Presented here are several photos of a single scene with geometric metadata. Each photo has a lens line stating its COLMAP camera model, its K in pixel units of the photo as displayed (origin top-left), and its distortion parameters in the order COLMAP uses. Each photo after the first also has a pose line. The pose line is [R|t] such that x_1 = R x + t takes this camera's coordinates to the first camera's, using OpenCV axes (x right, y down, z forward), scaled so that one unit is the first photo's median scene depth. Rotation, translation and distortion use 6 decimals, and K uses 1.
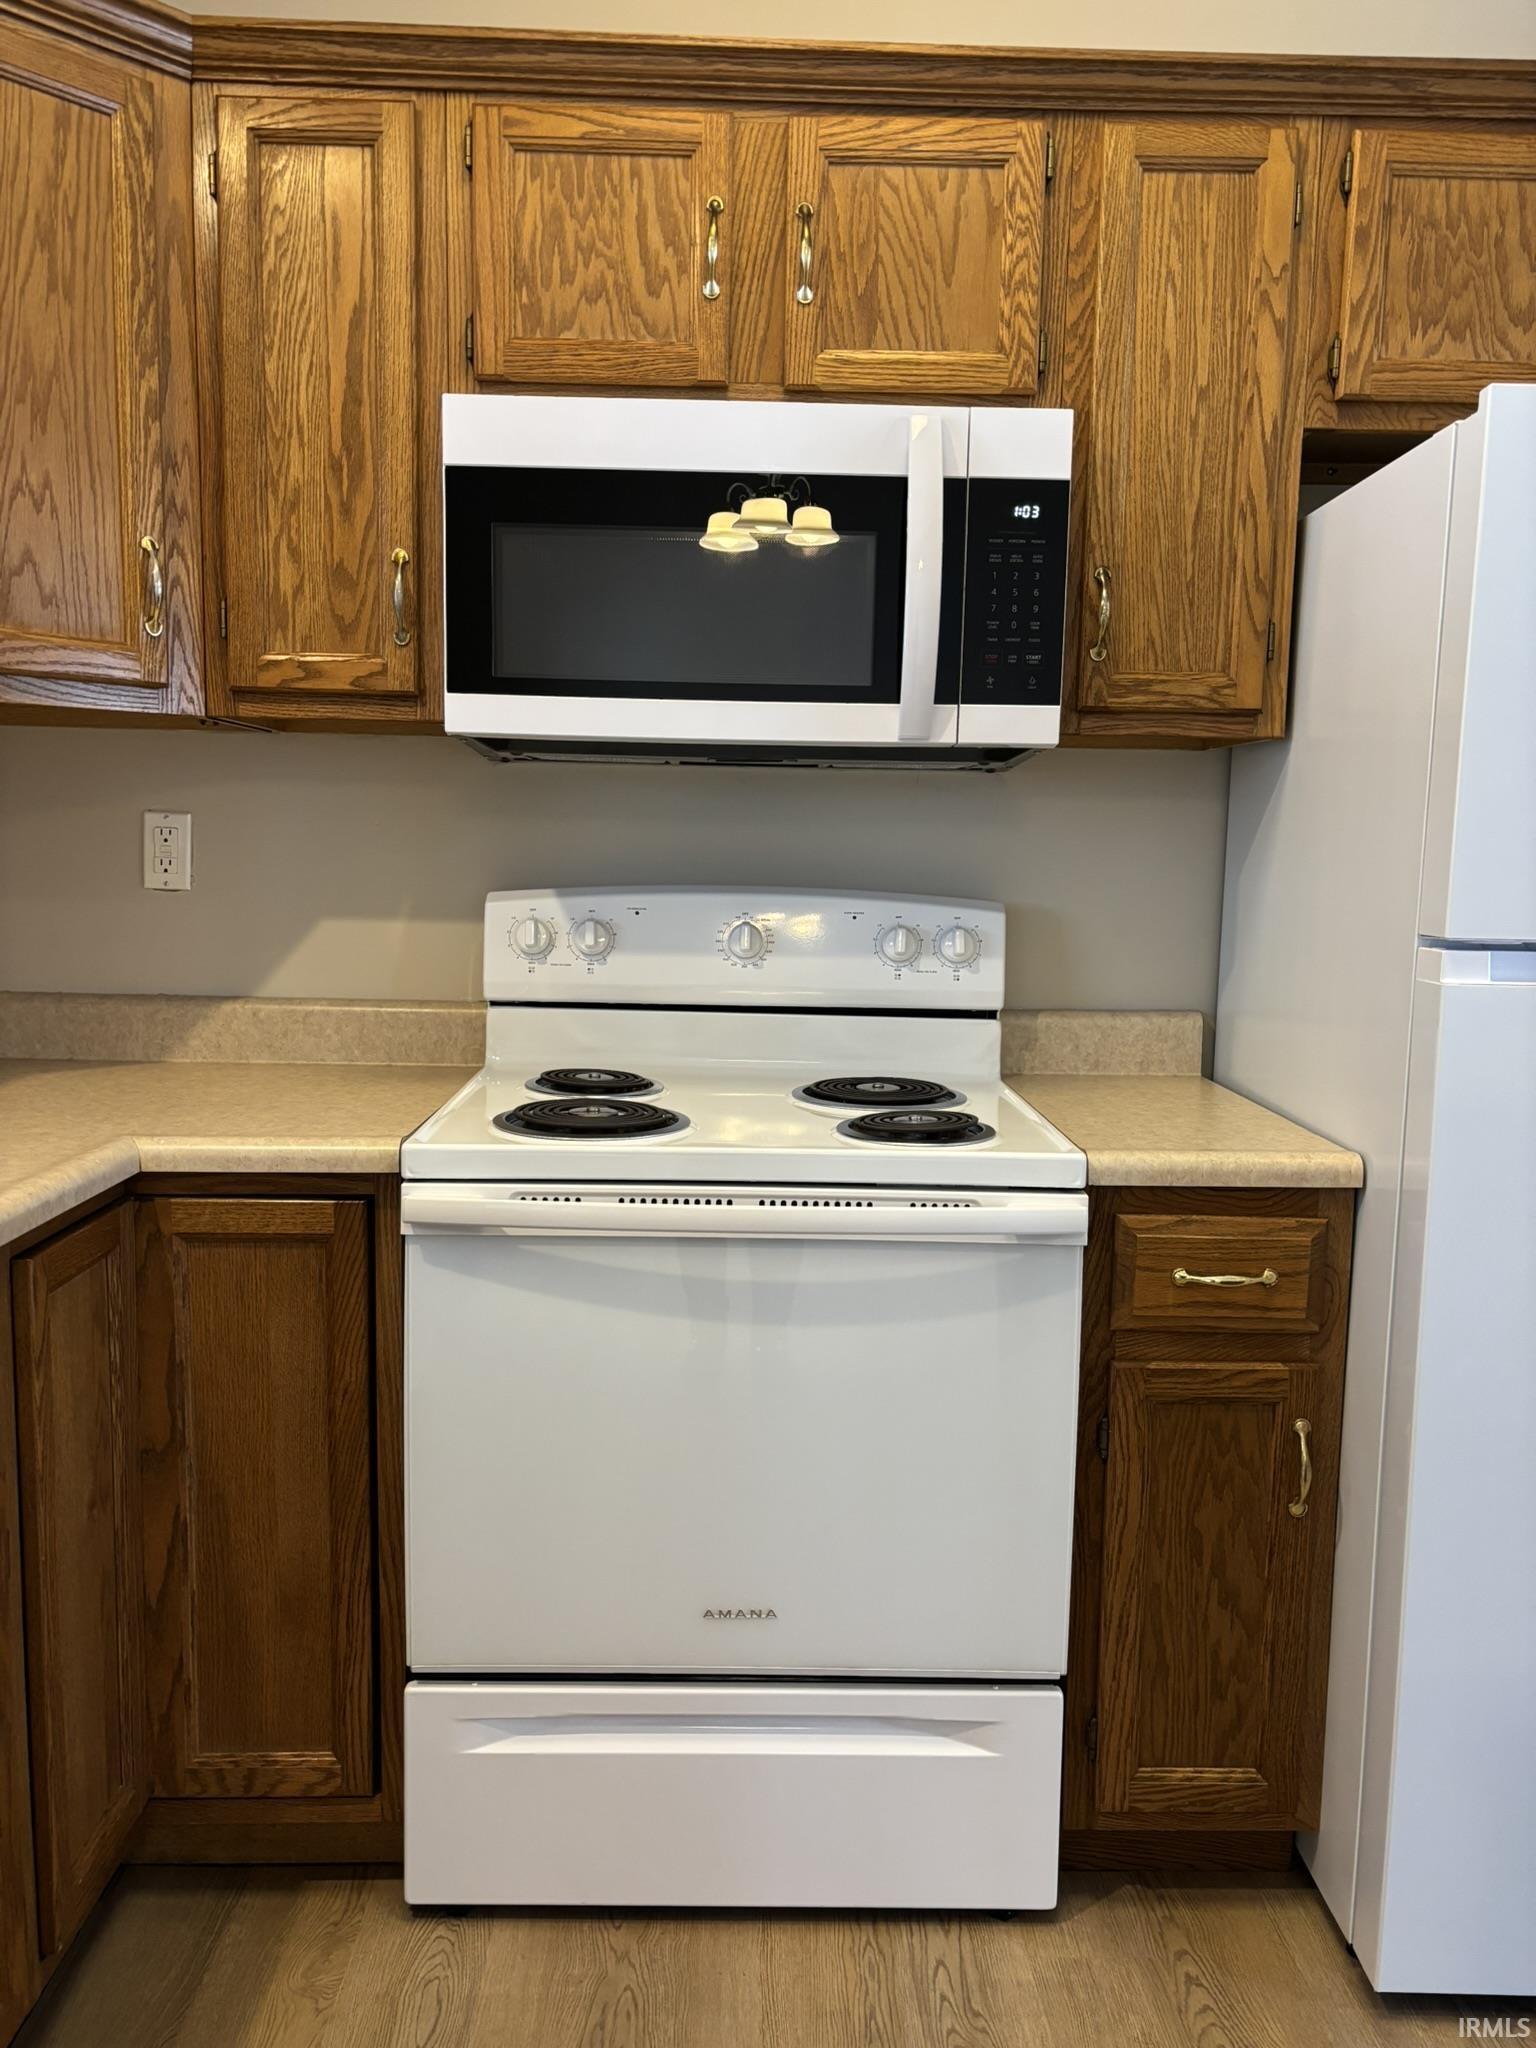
lens RADIAL K [[1524.8, 0, 768.0], [0, 1524.8, 1024.0], [0, 0, 1]] dist [0.026085, 0.004412]
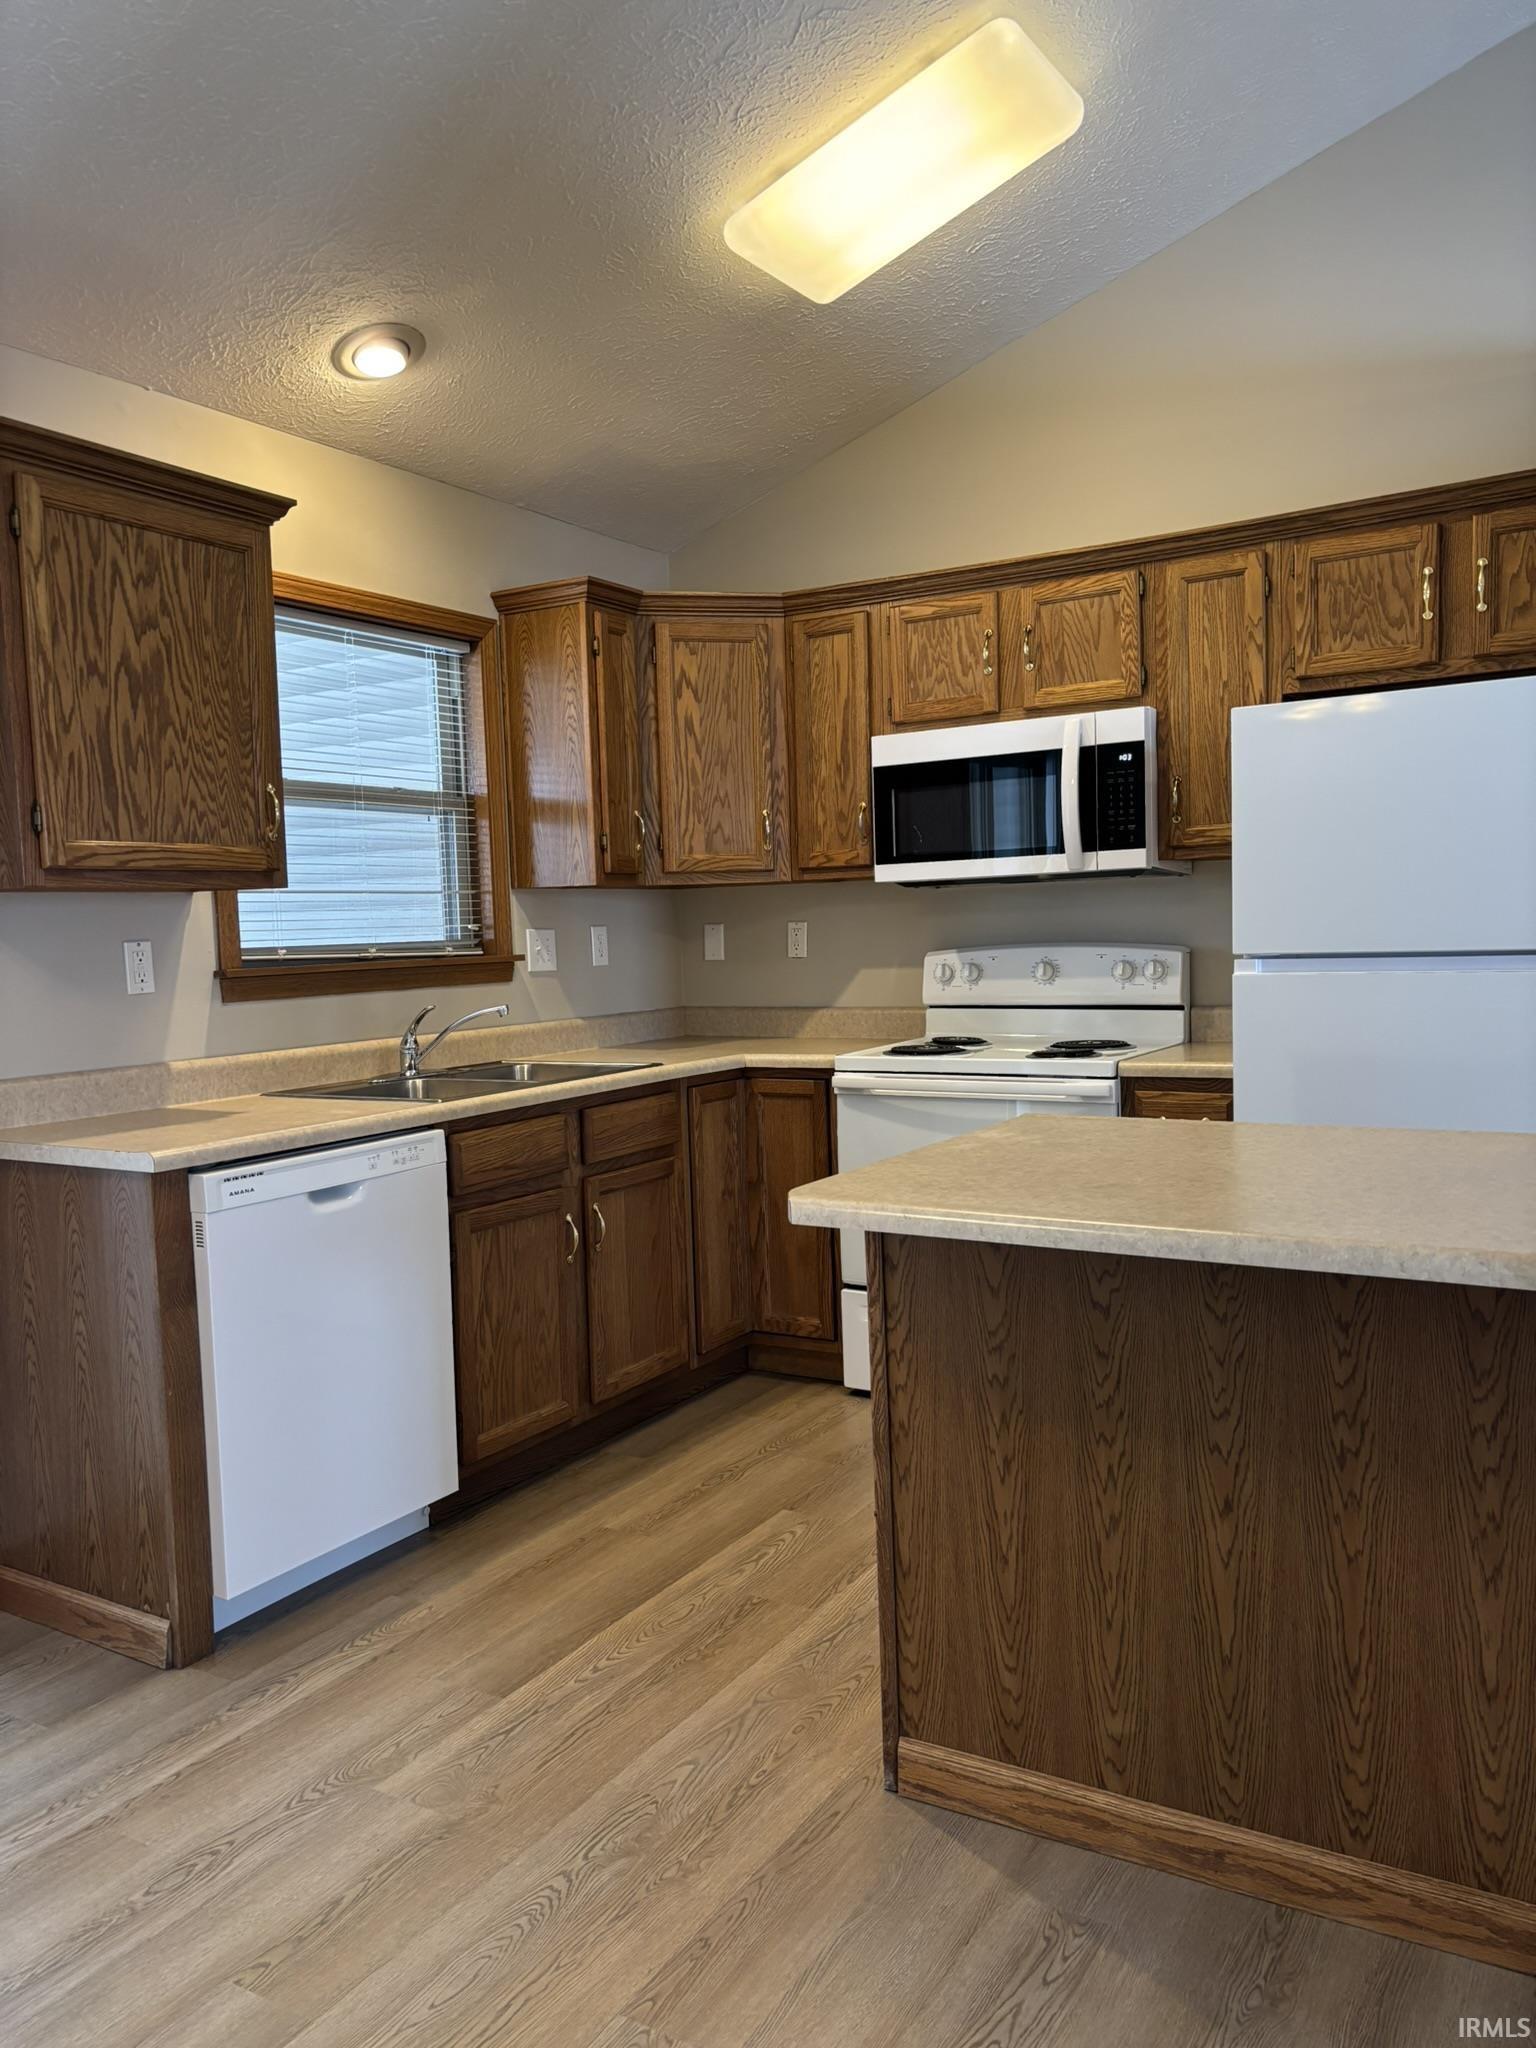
lens RADIAL K [[1573.8, 0, 768.0], [0, 1573.8, 1024.0], [0, 0, 1]] dist [0.081701, -0.079277]
pose [[0.841272, -0.012945, -0.540456, 0.909784], [-0.014226, 0.998837, -0.046068, 0.128655], [0.540424, 0.046445, 0.840110, -1.031508]]
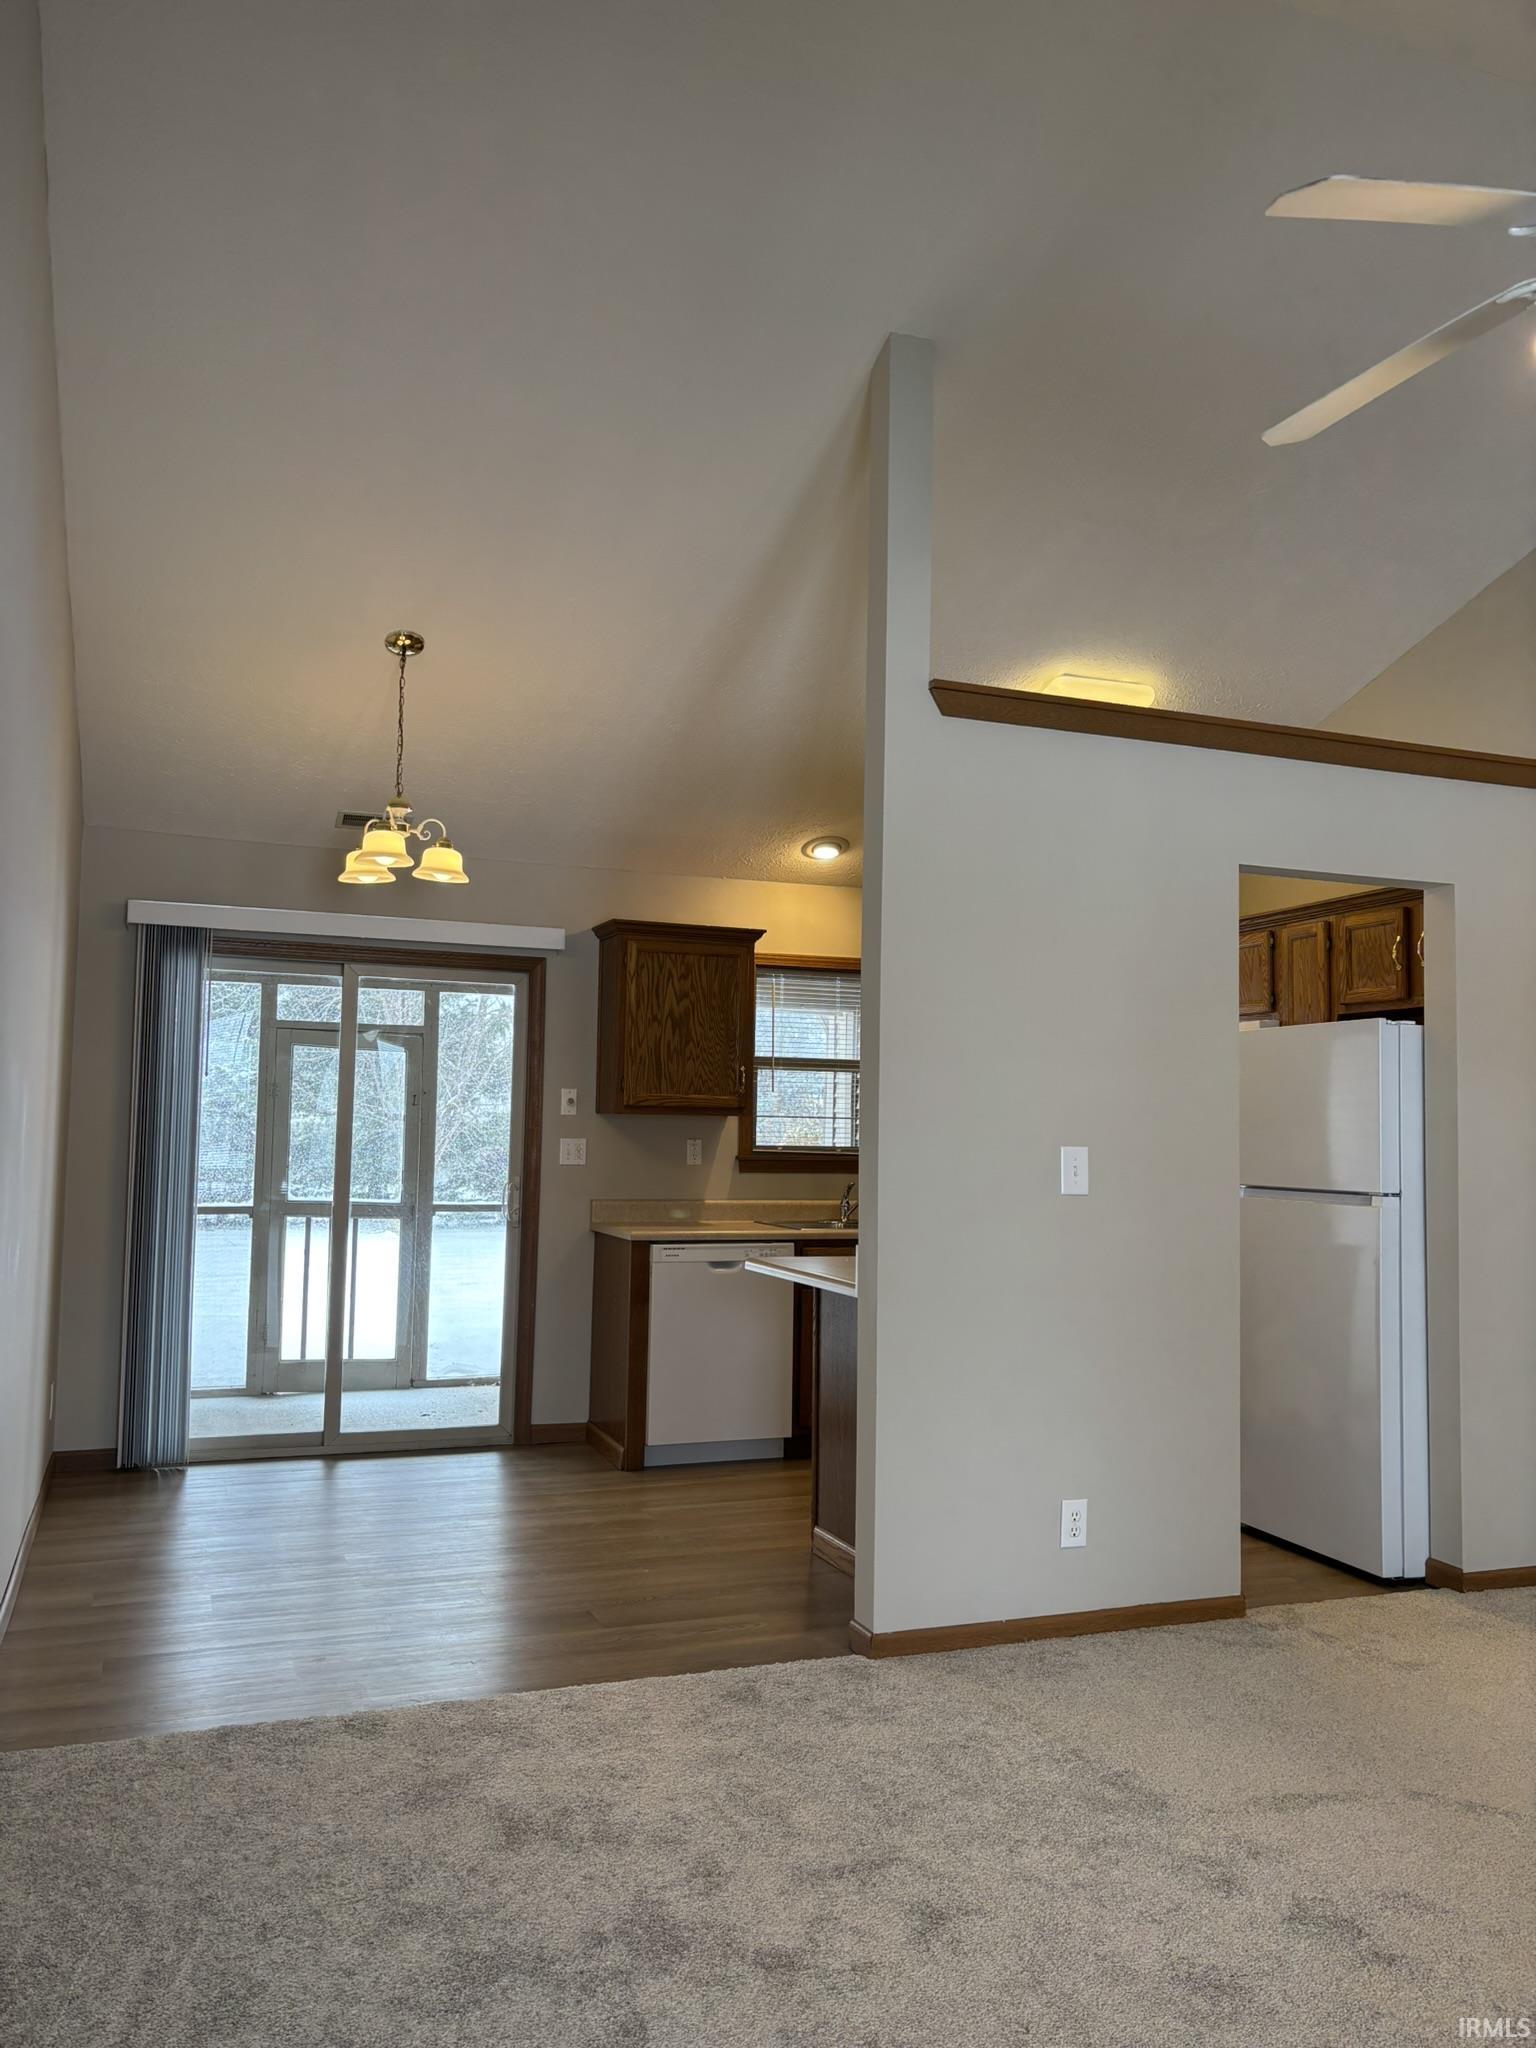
lens RADIAL K [[1573.8, 0, 768.0], [0, 1573.8, 1024.0], [0, 0, 1]] dist [0.081701, -0.079277]
pose [[0.323413, -0.077747, -0.943058, 2.895592], [-0.125910, 0.984221, -0.124320, 0.133954], [0.937844, 0.158947, 0.308521, -0.931573]]
